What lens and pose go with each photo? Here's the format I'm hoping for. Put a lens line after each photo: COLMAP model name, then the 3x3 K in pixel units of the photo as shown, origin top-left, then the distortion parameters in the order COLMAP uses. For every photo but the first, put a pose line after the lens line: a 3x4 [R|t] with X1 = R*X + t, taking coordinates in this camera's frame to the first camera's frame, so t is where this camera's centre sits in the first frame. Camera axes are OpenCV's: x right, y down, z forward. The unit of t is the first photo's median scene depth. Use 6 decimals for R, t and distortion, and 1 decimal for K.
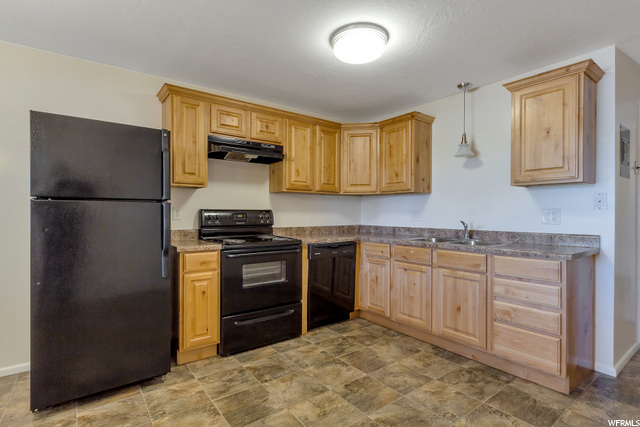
lens RADIAL K [[317.4, 0, 317.8], [0, 317.4, 214.6], [0, 0, 1]] dist [-0.001304, -0.000715]
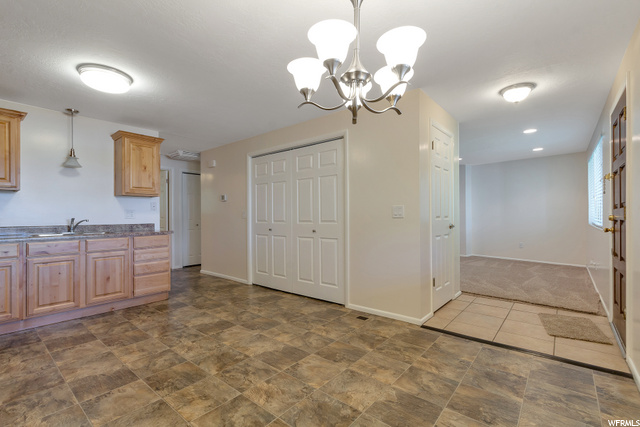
lens RADIAL K [[289.9, 0, 317.9], [0, 289.9, 214.9], [0, 0, 1]] dist [-0.000547, 0.000134]
pose [[-0.231089, 0.004314, 0.972923, -0.928166], [0.007203, 0.999970, -0.002723, 0.018759], [-0.972906, 0.006379, -0.231113, 0.339634]]
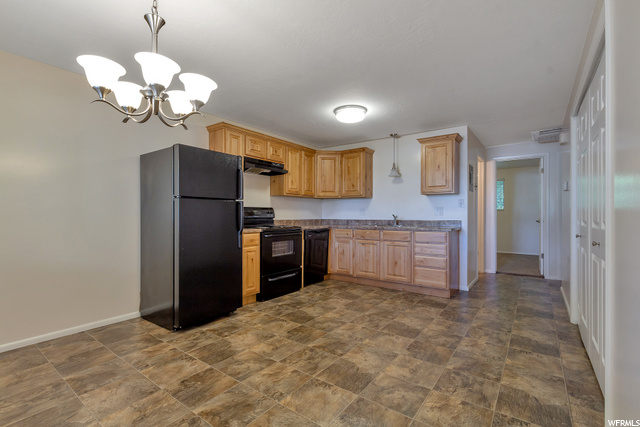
lens RADIAL K [[289.9, 0, 317.9], [0, 289.9, 214.9], [0, 0, 1]] dist [-0.000547, 0.000134]
pose [[0.959147, -0.001364, 0.282904, -0.388474], [0.002192, 0.999994, -0.002611, 0.026419], [-0.282898, 0.003125, 0.959145, -0.390425]]
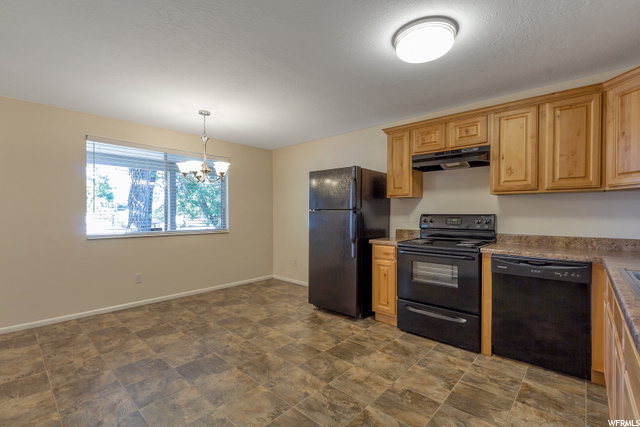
lens RADIAL K [[289.9, 0, 317.9], [0, 289.9, 214.9], [0, 0, 1]] dist [-0.000547, 0.000134]
pose [[0.187257, 0.004235, -0.982302, 0.706848], [-0.005769, 0.999978, 0.003212, -0.016042], [0.982294, 0.005066, 0.187278, 0.406398]]
